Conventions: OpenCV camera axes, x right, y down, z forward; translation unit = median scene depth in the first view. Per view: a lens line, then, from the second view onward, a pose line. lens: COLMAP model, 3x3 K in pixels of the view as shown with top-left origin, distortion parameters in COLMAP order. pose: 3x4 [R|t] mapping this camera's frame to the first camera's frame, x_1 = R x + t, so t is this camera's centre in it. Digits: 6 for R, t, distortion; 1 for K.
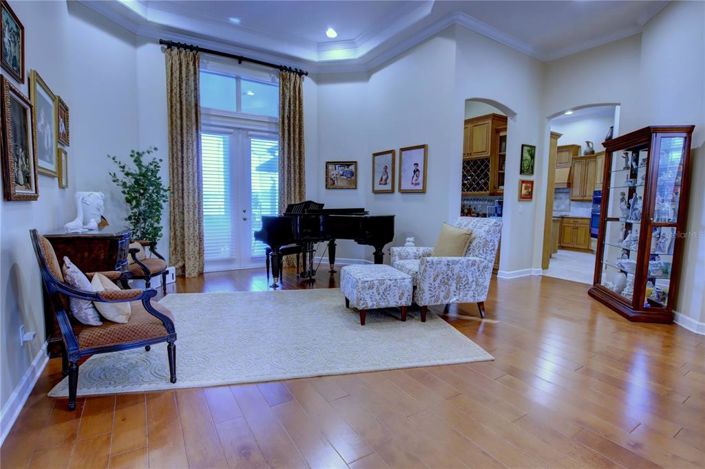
lens RADIAL K [[337.6, 0, 353.7], [0, 337.6, 234.1], [0, 0, 1]] dist [-0.029867, 0.002411]
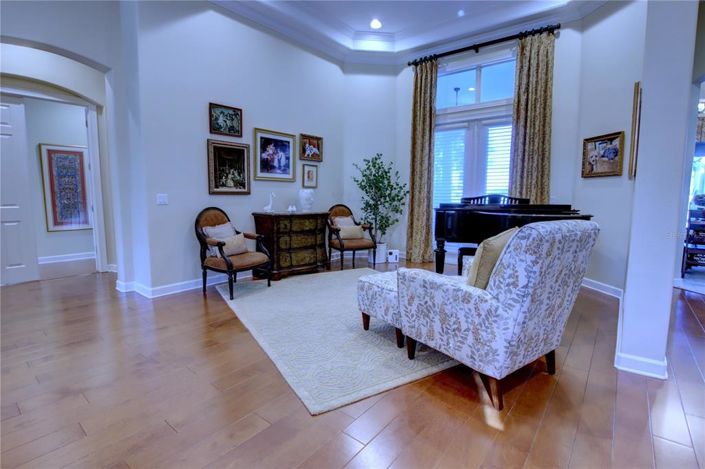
lens RADIAL K [[337.6, 0, 352.4], [0, 337.6, 233.8], [0, 0, 1]] dist [-0.029867, 0.002411]
pose [[0.340592, 0.093470, -0.935553, 0.478424], [-0.091104, 0.993645, 0.066107, -0.023738], [0.935787, 0.062717, 0.346943, 0.364883]]
